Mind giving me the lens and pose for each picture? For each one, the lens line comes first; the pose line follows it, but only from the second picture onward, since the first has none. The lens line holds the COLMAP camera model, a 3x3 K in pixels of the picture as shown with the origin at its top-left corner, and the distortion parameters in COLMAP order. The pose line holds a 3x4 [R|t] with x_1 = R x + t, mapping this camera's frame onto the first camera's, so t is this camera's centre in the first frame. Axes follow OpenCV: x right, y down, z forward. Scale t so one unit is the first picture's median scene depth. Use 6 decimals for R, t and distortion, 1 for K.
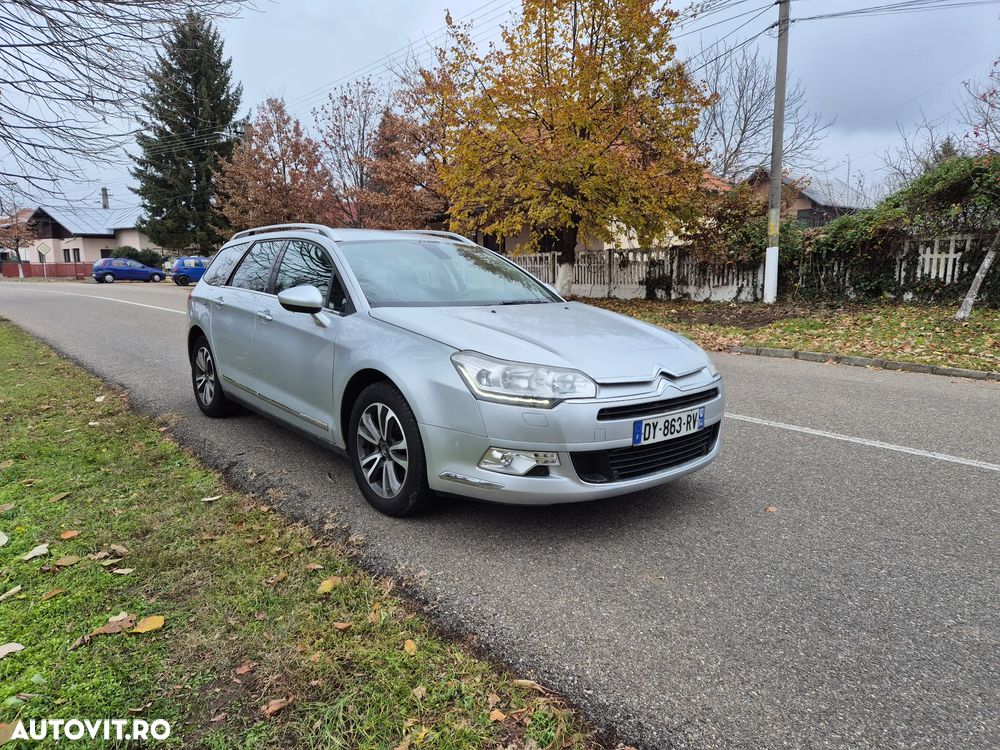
lens RADIAL K [[664.8, 0, 502.9], [0, 664.8, 370.9], [0, 0, 1]] dist [0.083808, -0.065501]
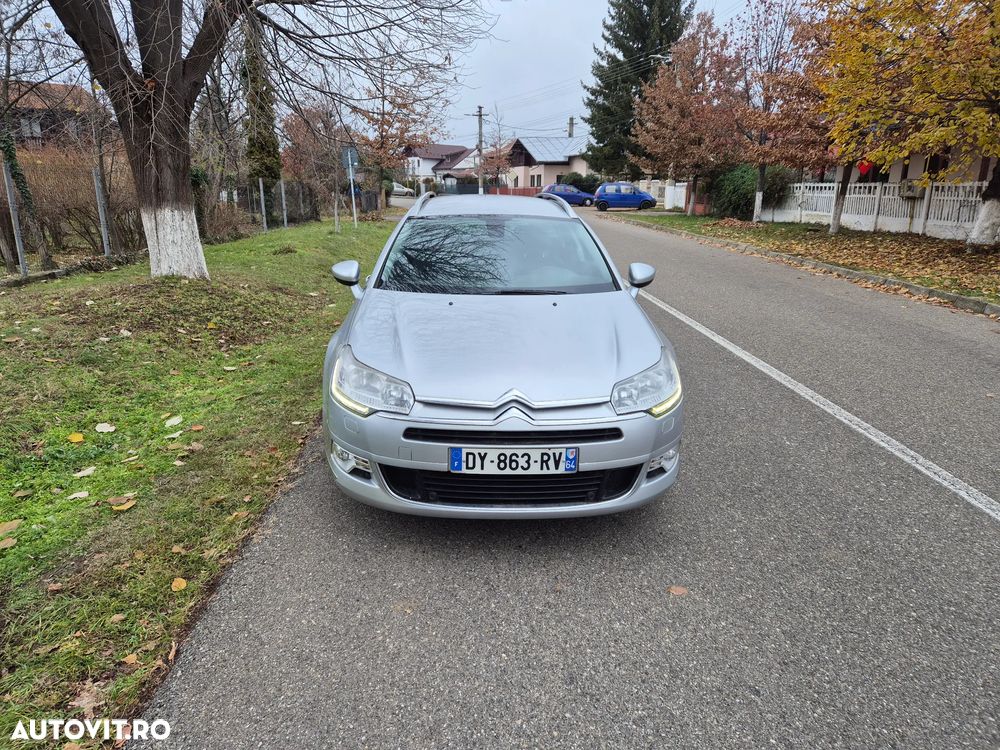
lens RADIAL K [[665.0, 0, 503.3], [0, 665.0, 377.0], [0, 0, 1]] dist [0.084399, -0.067205]
pose [[0.788538, 0.176133, -0.589225, 0.247459], [-0.100630, 0.982150, 0.158918, -0.055932], [0.606698, -0.066020, 0.792186, 0.095385]]
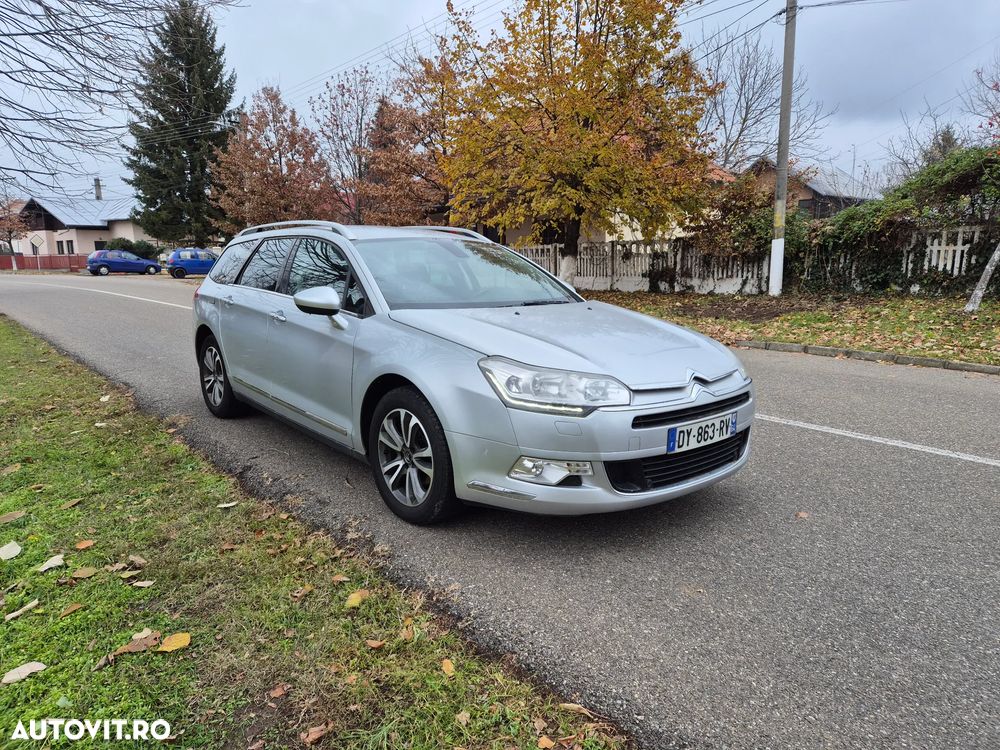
lens RADIAL K [[665.0, 0, 503.3], [0, 665.0, 377.0], [0, 0, 1]] dist [0.084399, -0.067205]
pose [[0.999975, -0.003374, 0.006136, -0.015300], [0.003234, 0.999737, 0.022702, -0.007003], [-0.006211, -0.022681, 0.999723, 0.009917]]
